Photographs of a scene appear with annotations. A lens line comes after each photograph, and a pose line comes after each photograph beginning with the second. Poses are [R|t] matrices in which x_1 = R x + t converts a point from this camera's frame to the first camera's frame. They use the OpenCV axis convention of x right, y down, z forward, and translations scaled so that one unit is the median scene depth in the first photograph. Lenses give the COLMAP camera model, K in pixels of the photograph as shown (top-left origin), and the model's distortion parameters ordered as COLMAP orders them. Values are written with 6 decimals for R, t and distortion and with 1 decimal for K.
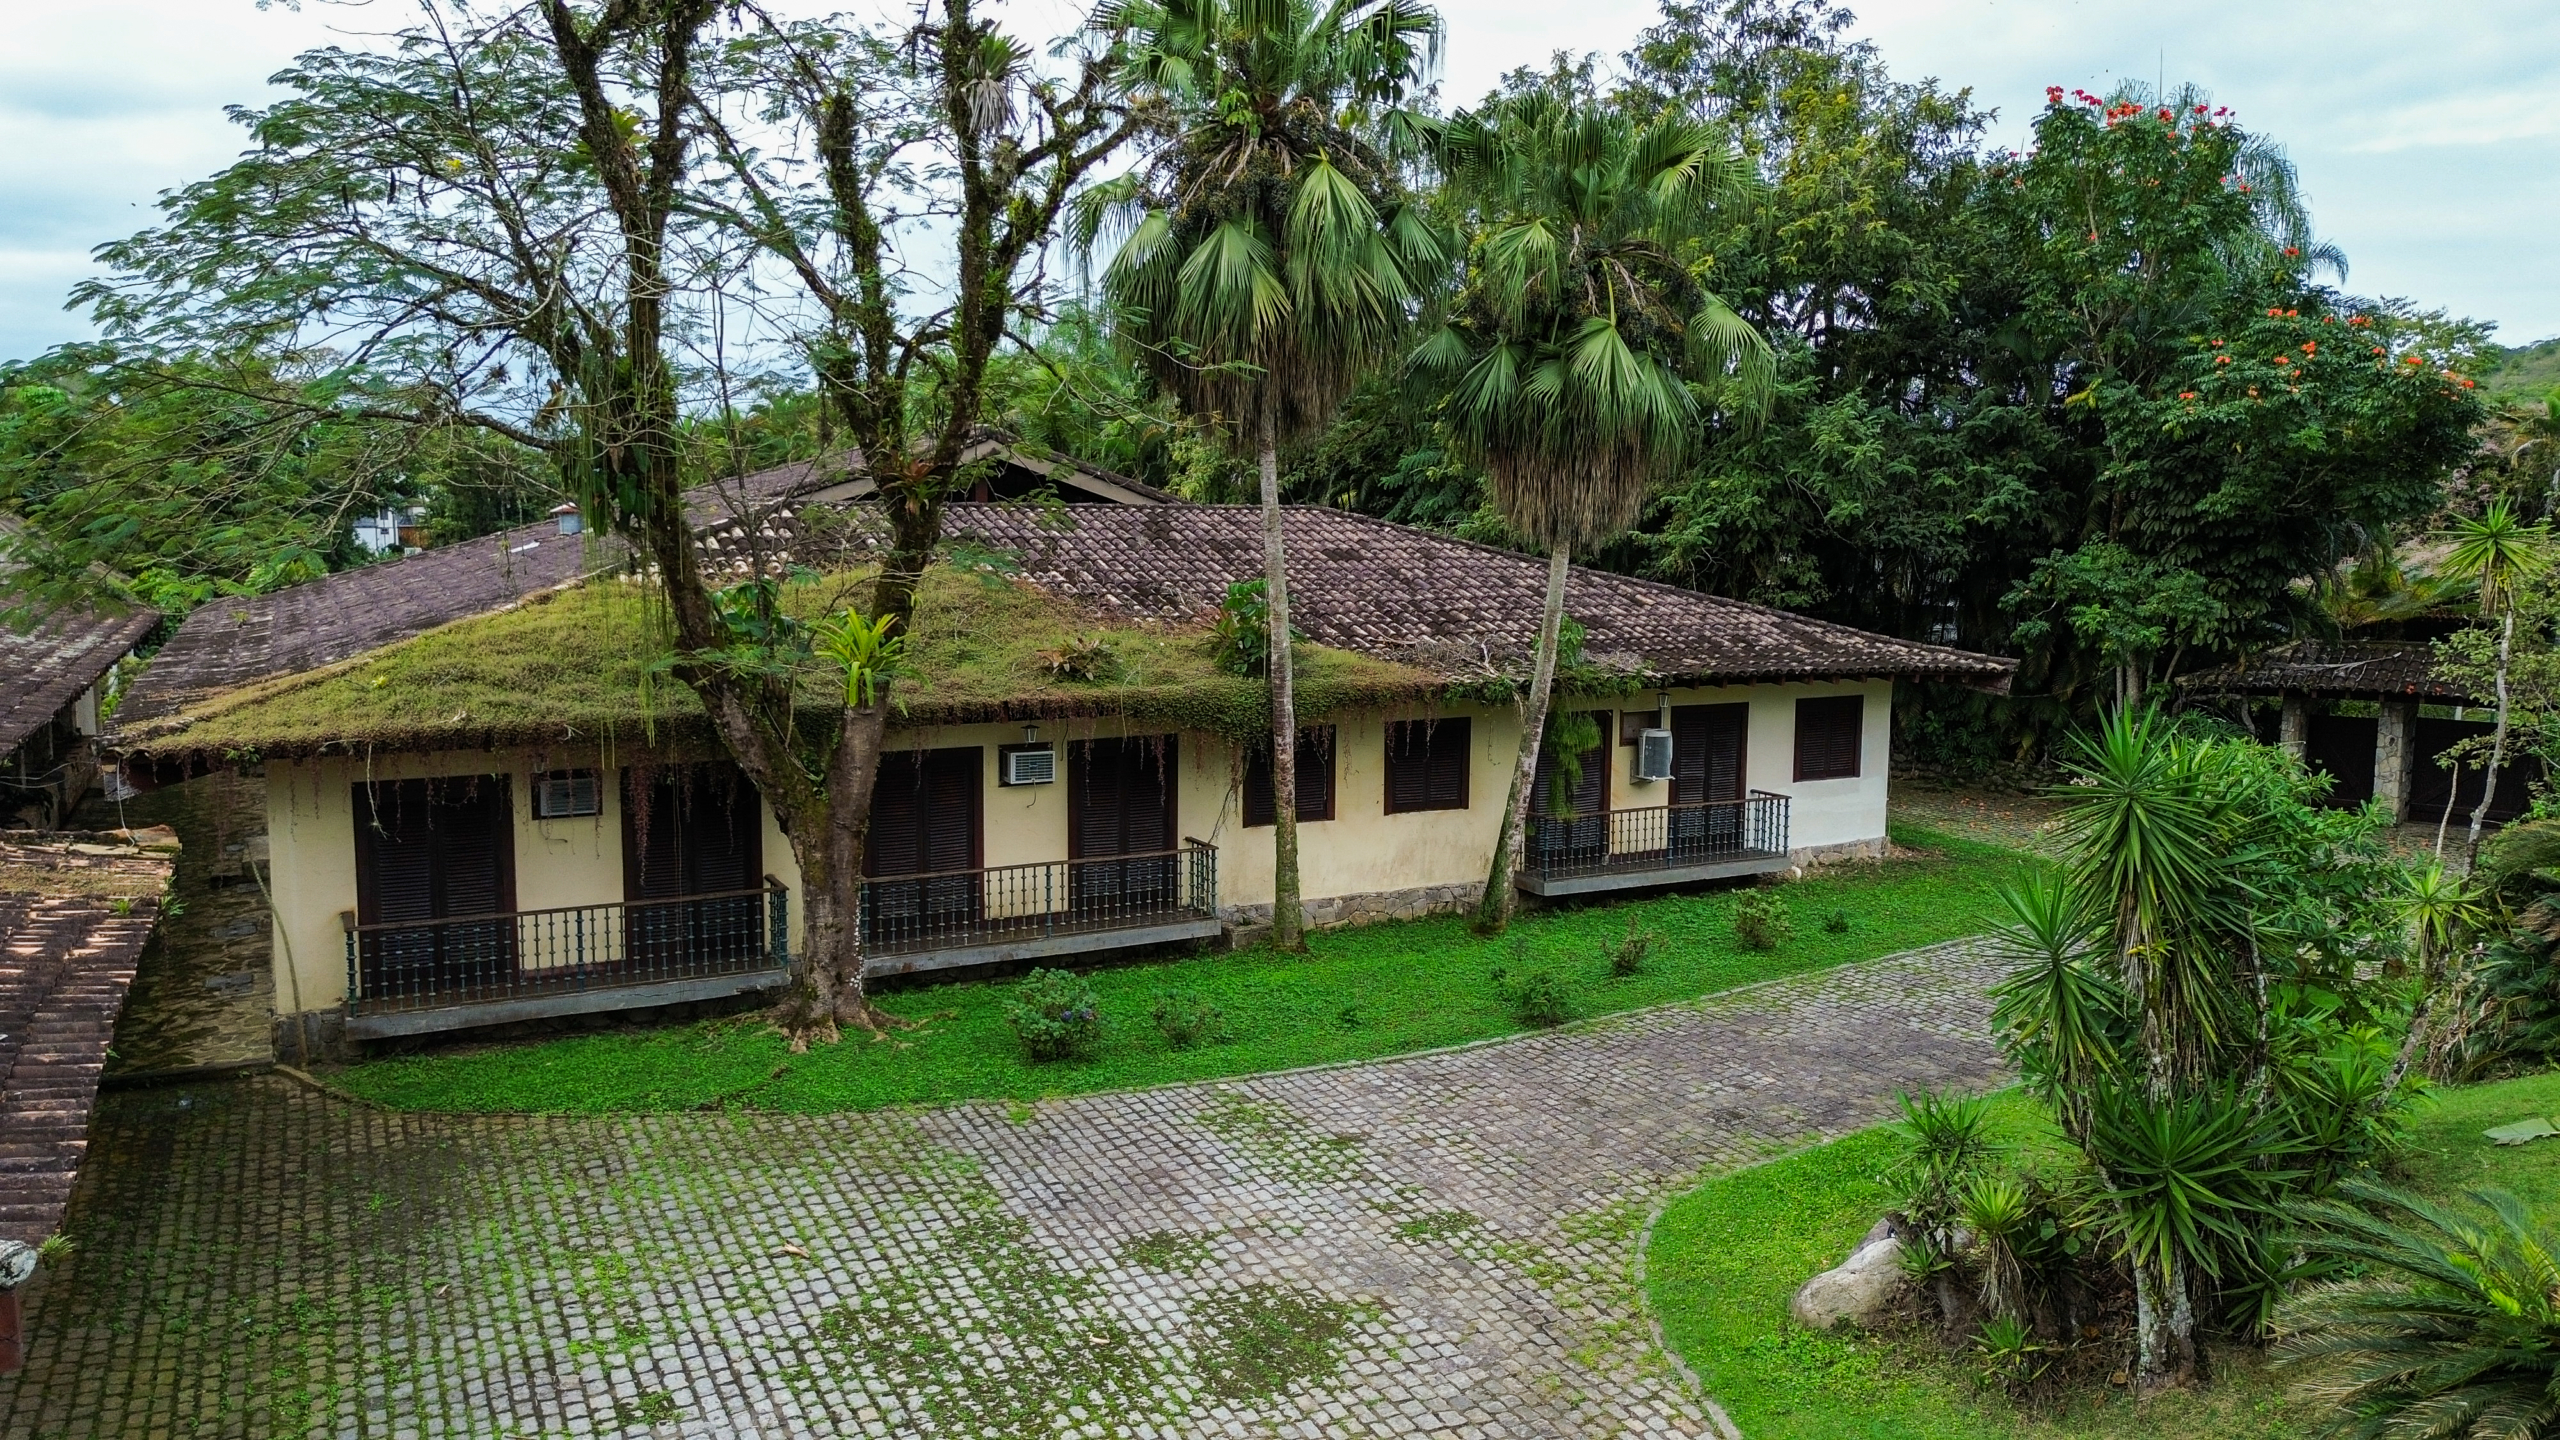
lens RADIAL K [[1817.5, 0, 1286.9], [0, 1817.5, 713.2], [0, 0, 1]] dist [0.073950, -0.074398]
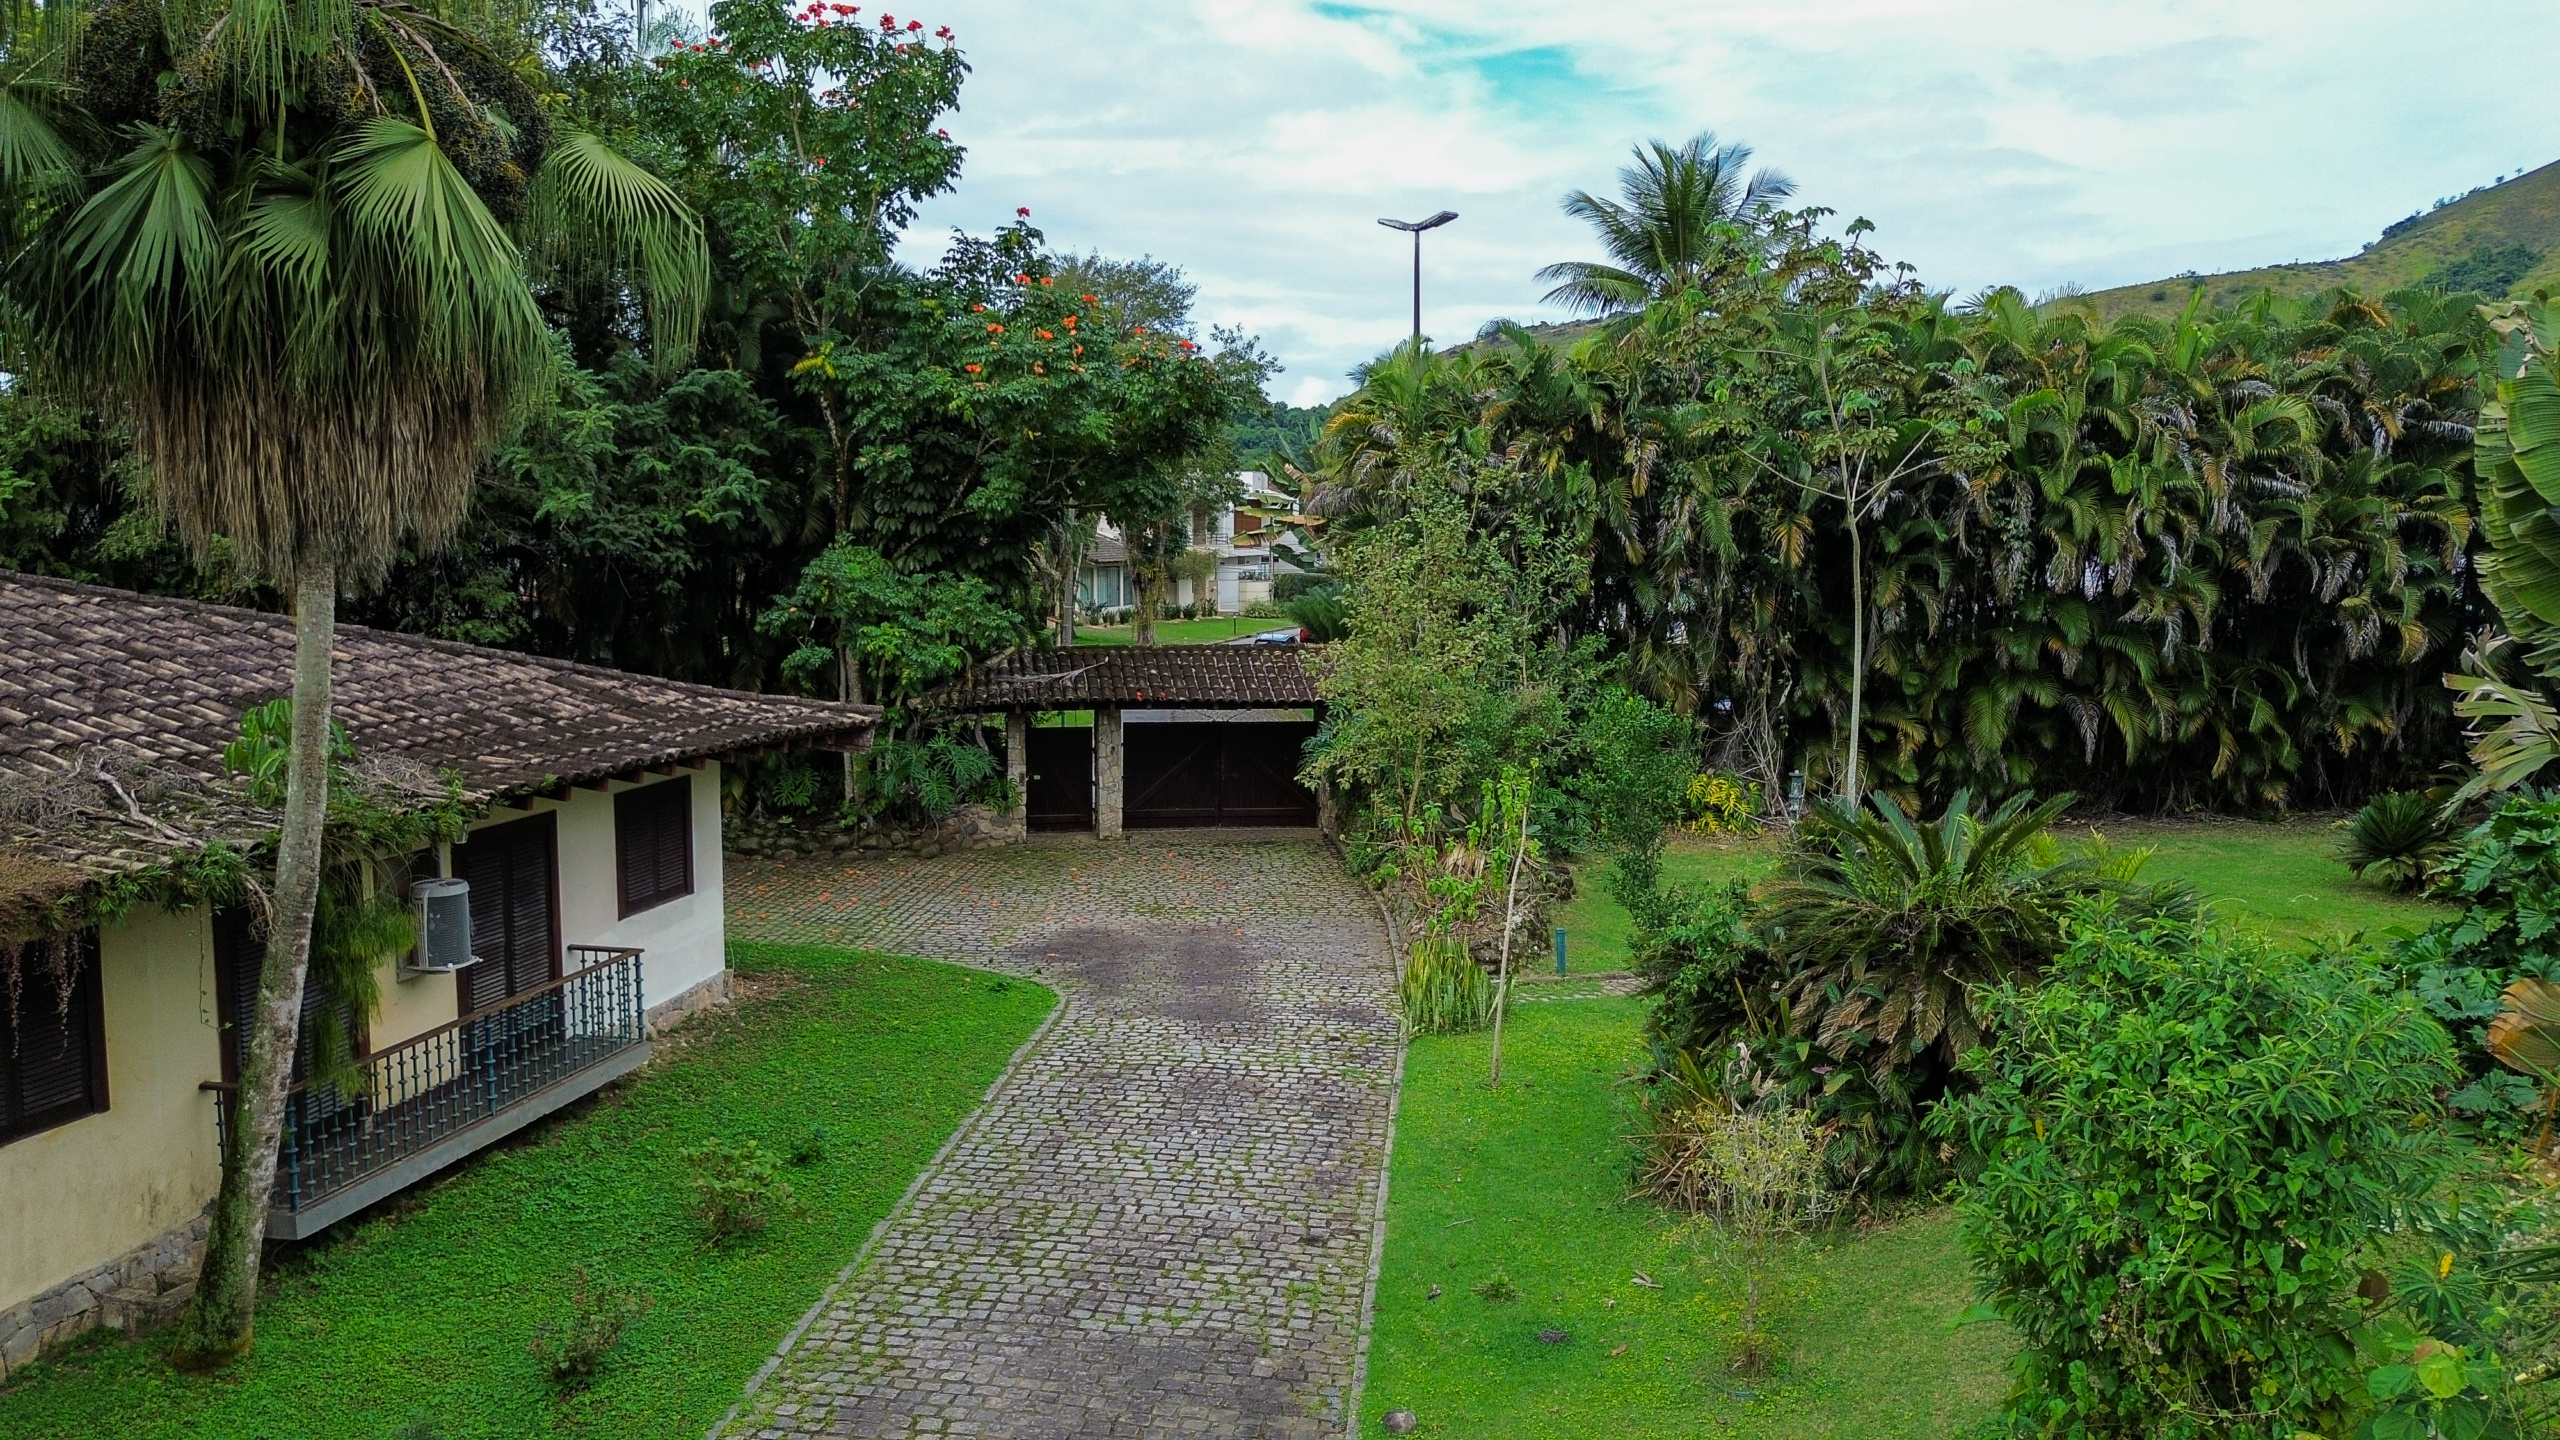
lens RADIAL K [[1817.5, 0, 1286.9], [0, 1817.5, 713.2], [0, 0, 1]] dist [0.073950, -0.074398]
pose [[0.662497, -0.085299, 0.744192, -0.046489], [0.081623, 0.995800, 0.041475, -0.043618], [-0.744604, 0.033266, 0.666677, 0.382857]]
